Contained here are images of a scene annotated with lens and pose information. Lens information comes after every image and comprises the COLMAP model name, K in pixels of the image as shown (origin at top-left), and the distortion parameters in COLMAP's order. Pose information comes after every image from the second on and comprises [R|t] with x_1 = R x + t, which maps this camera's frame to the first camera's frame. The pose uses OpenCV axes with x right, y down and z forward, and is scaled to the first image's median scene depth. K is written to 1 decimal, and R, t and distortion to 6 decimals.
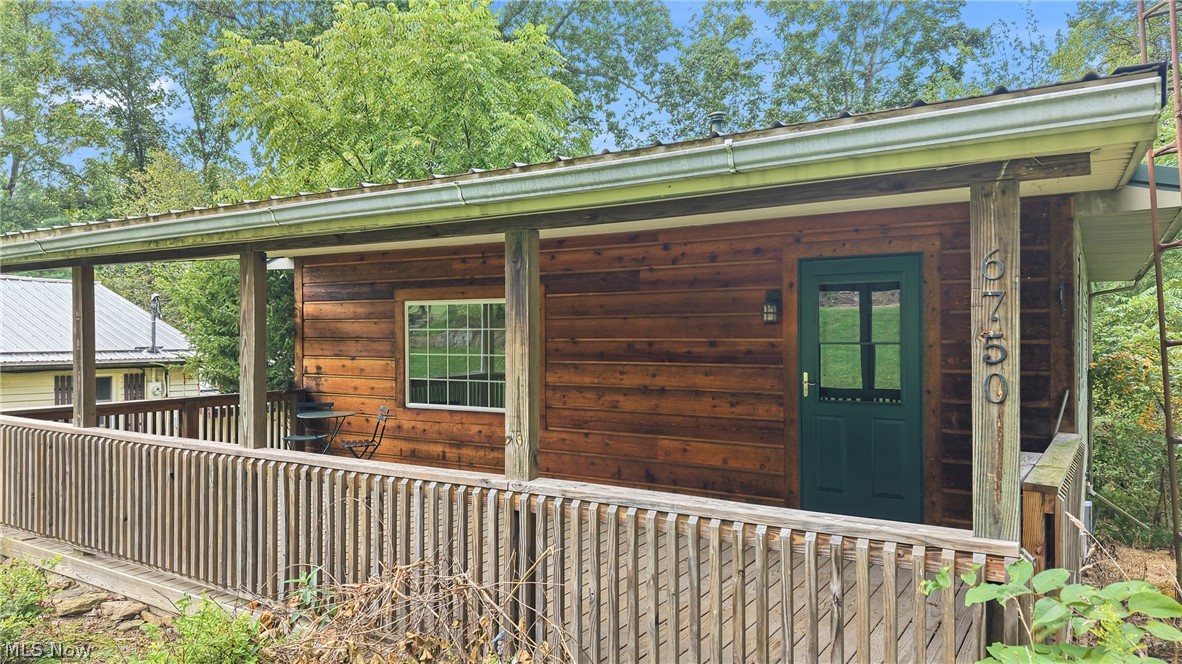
lens RADIAL K [[791.7, 0, 589.2], [0, 791.7, 334.9], [0, 0, 1]] dist [-0.006190, -0.005286]
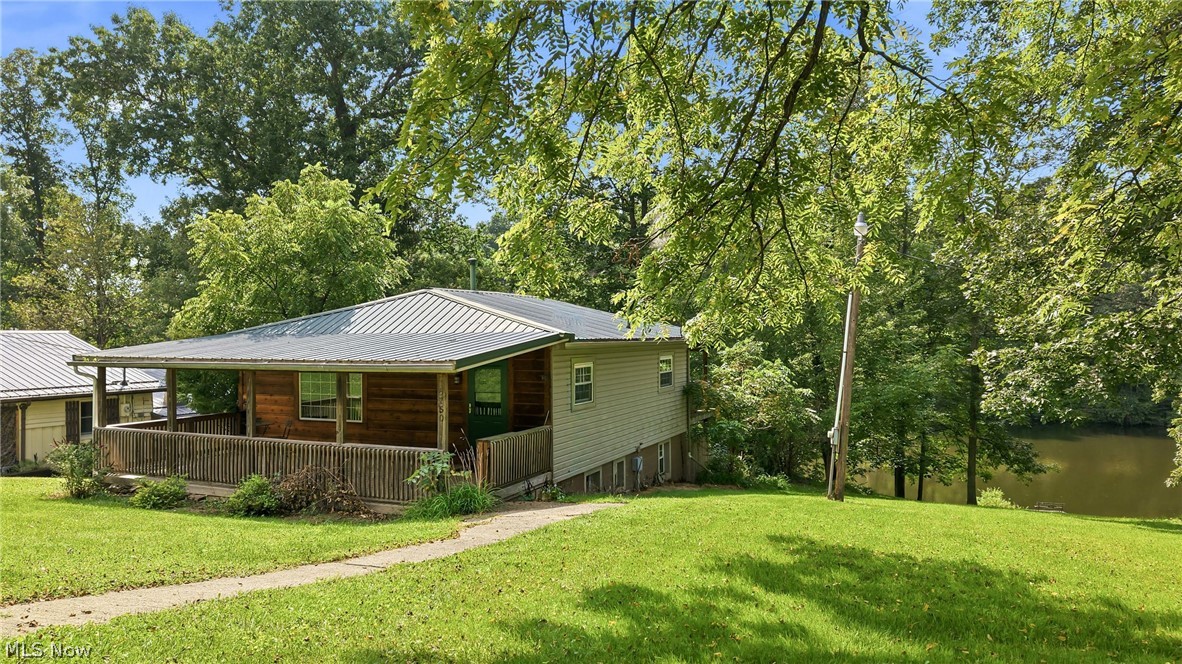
lens RADIAL K [[791.7, 0, 591.6], [0, 791.7, 330.5], [0, 0, 1]] dist [-0.006190, -0.005286]
pose [[0.988847, -0.002888, 0.148909, 0.197097], [0.003068, 0.999995, -0.000977, -0.127205], [-0.148906, 0.001423, 0.988850, -1.067358]]
